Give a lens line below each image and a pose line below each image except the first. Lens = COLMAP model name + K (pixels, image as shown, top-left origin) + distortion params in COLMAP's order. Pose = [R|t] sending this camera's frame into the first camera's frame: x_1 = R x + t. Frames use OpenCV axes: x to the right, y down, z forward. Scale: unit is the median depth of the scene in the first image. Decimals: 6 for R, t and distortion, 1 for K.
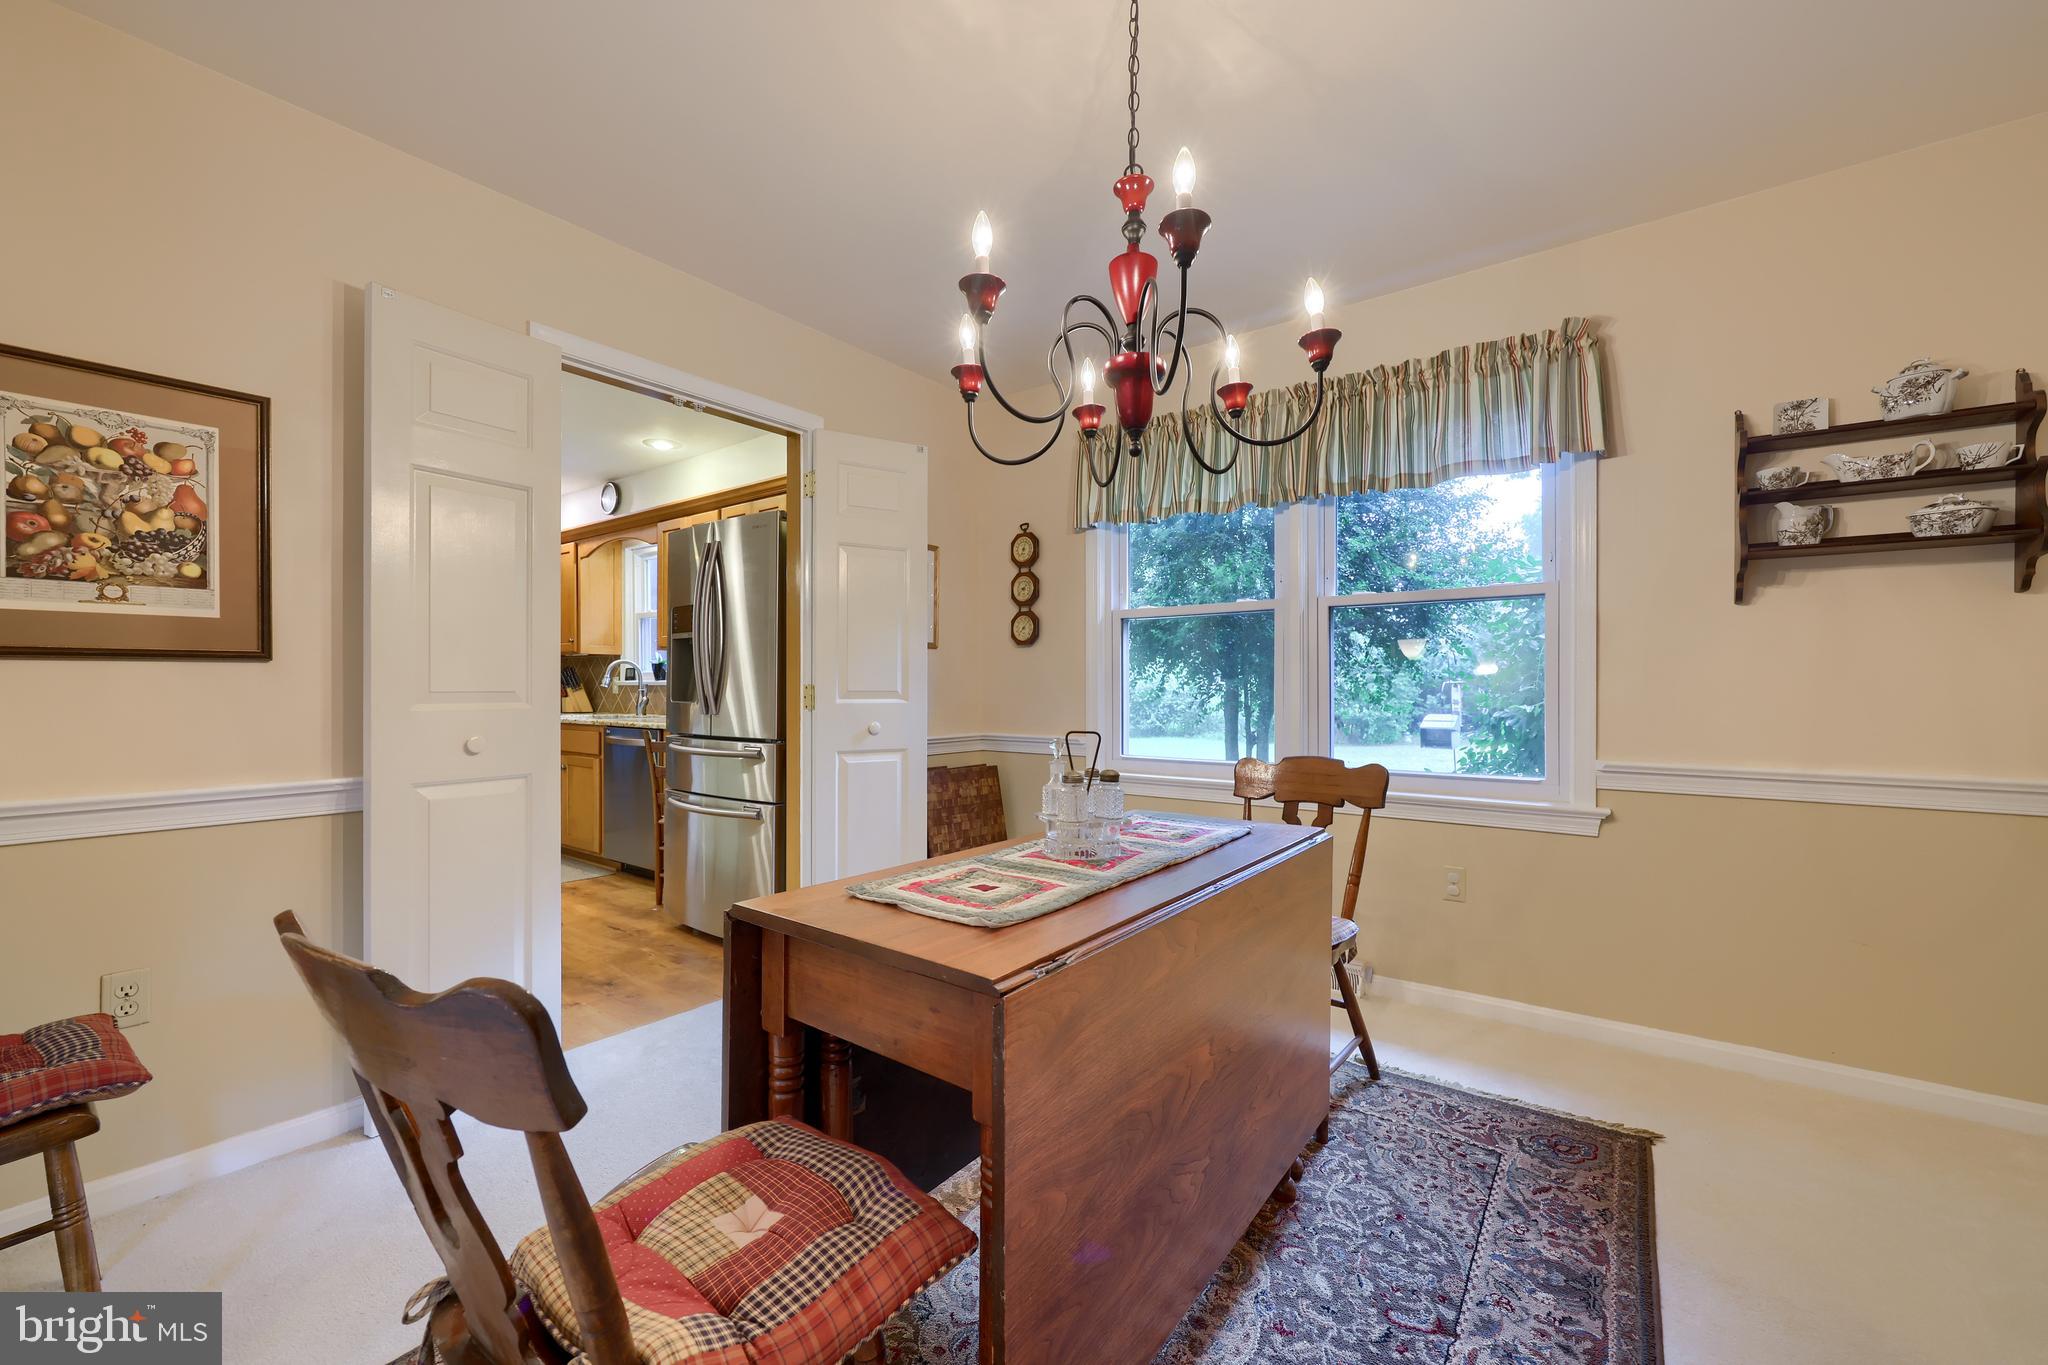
lens RADIAL K [[825.2, 0, 1038.5], [0, 825.2, 684.5], [0, 0, 1]] dist [0.001212, 0.002009]
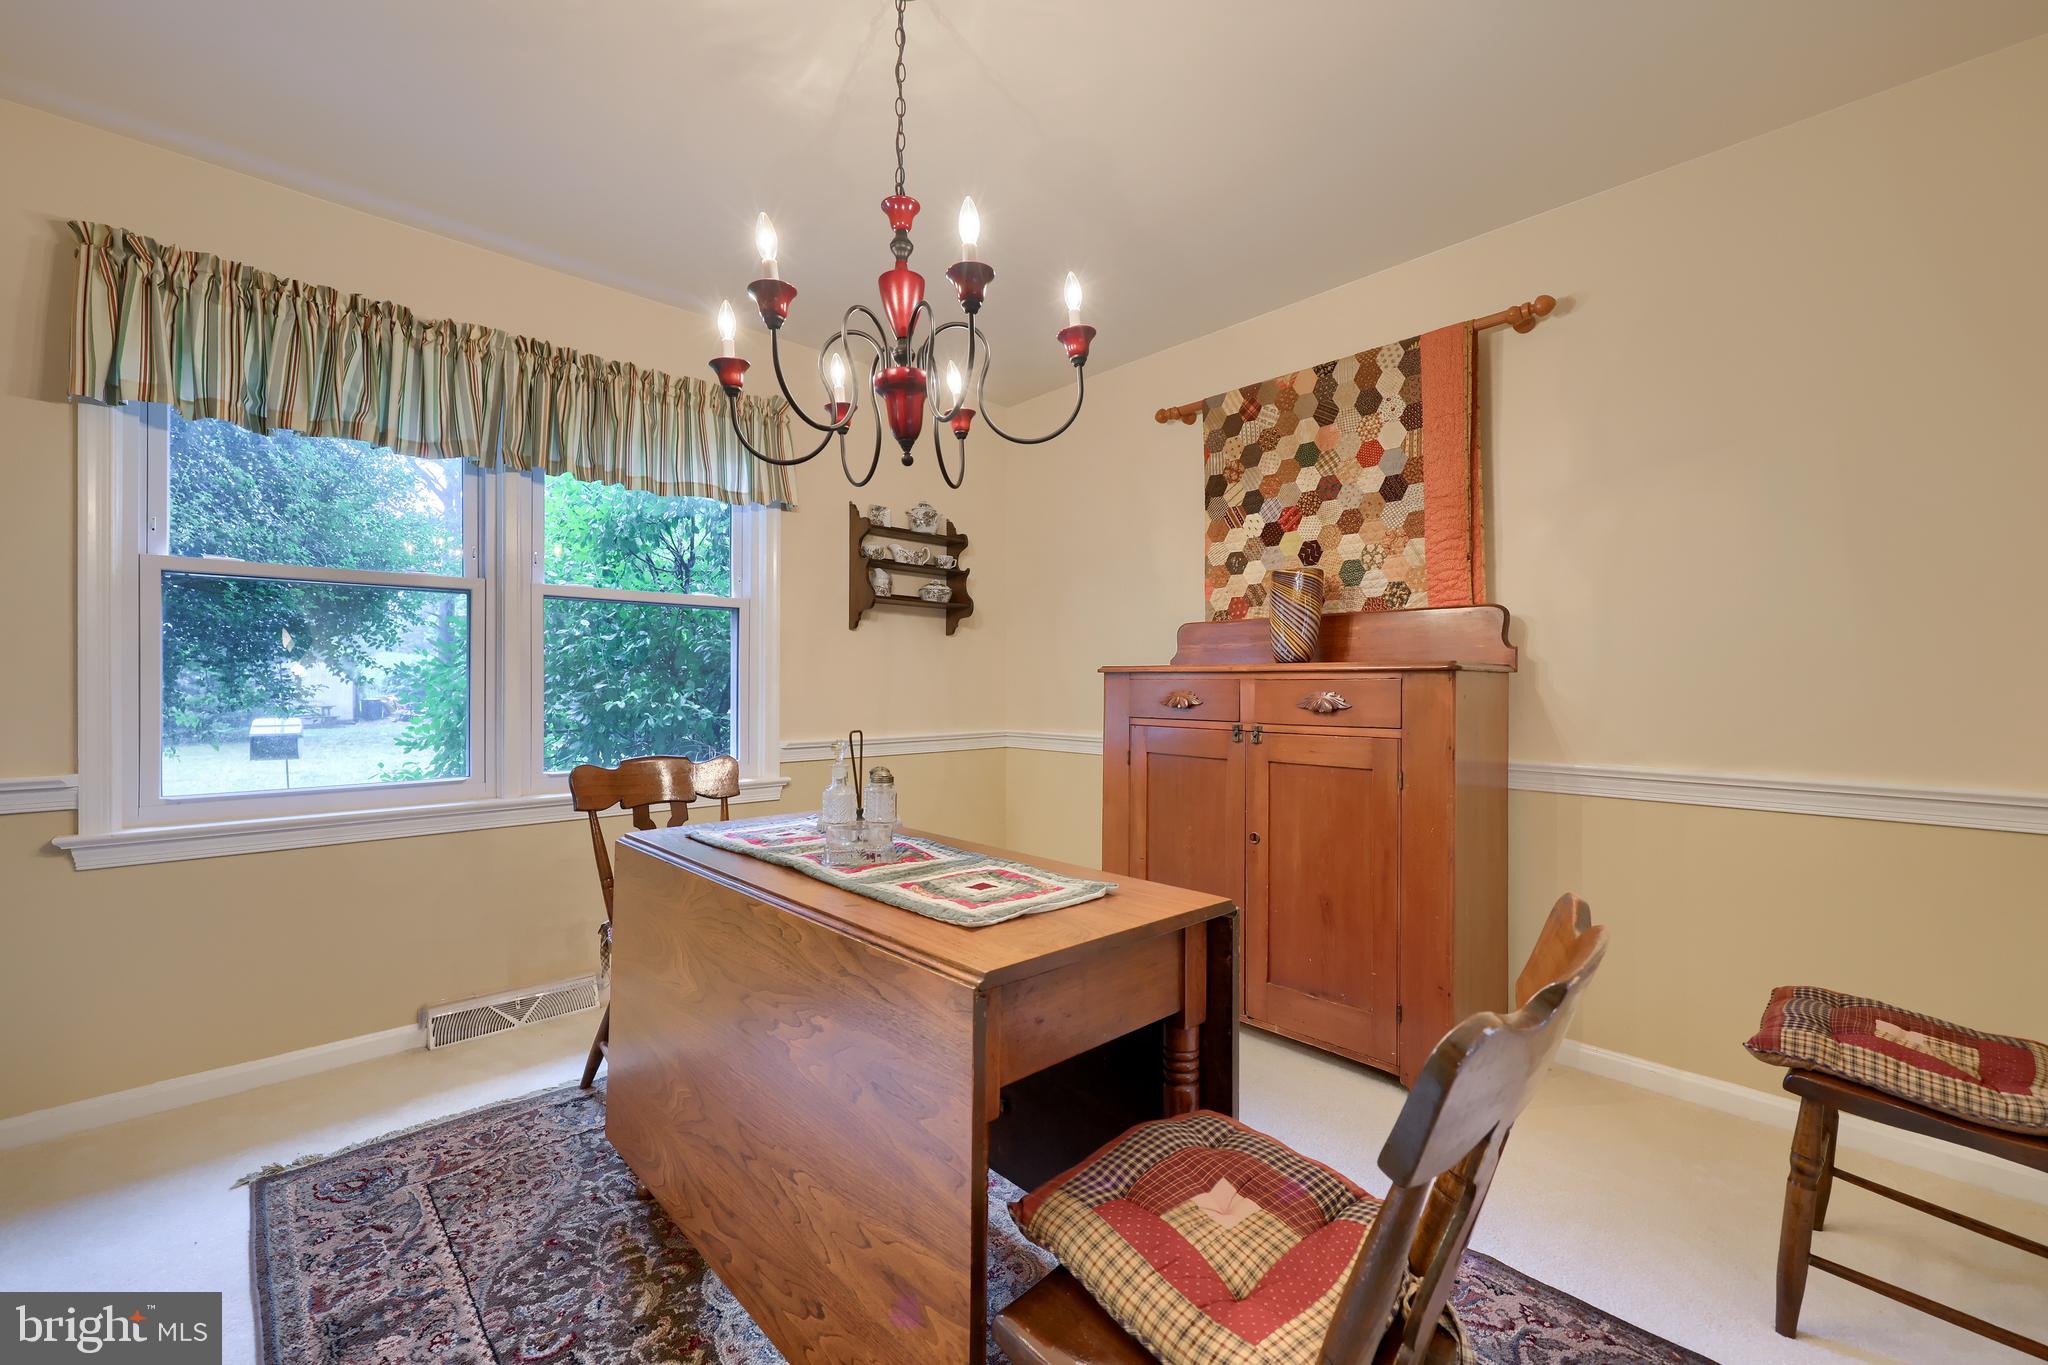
lens RADIAL K [[825.2, 0, 1007.7], [0, 825.2, 674.9], [0, 0, 1]] dist [0.001212, 0.002009]
pose [[0.182584, 0.012064, 0.983116, -0.561095], [-0.003803, 0.999926, -0.011564, 0.002009], [-0.983183, -0.001627, 0.182617, 0.427627]]
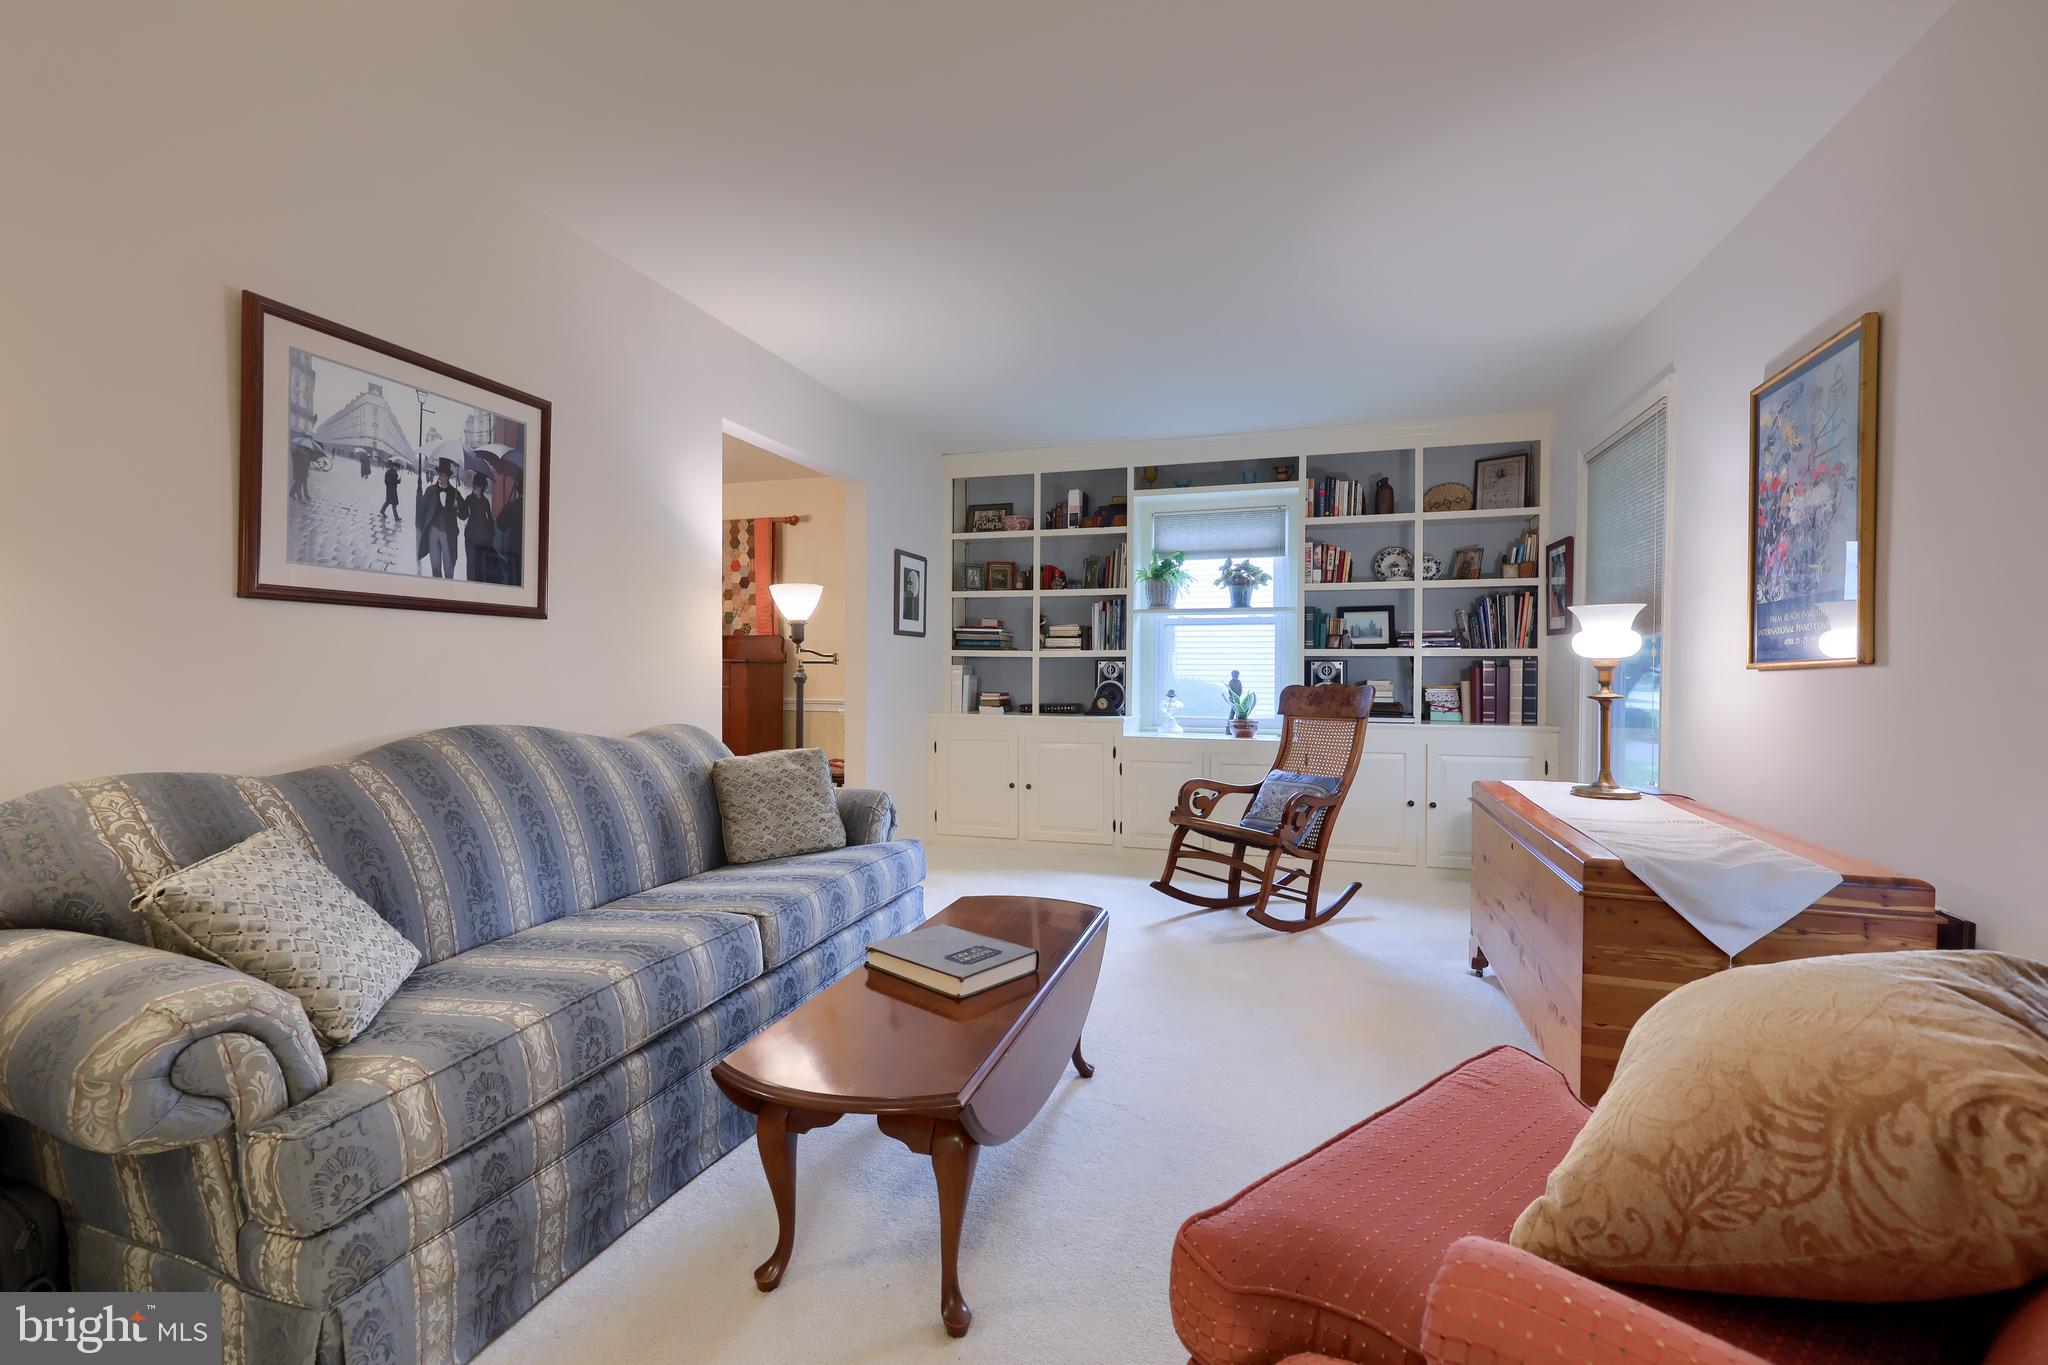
lens RADIAL K [[869.7, 0, 1023.3], [0, 869.7, 677.3], [0, 0, 1]] dist [0.003468, 0.000084]
pose [[-0.318543, -0.008739, 0.947868, -2.187985], [-0.008426, 0.999944, 0.006387, 0.003554], [-0.947871, -0.005952, -0.318599, 0.160678]]
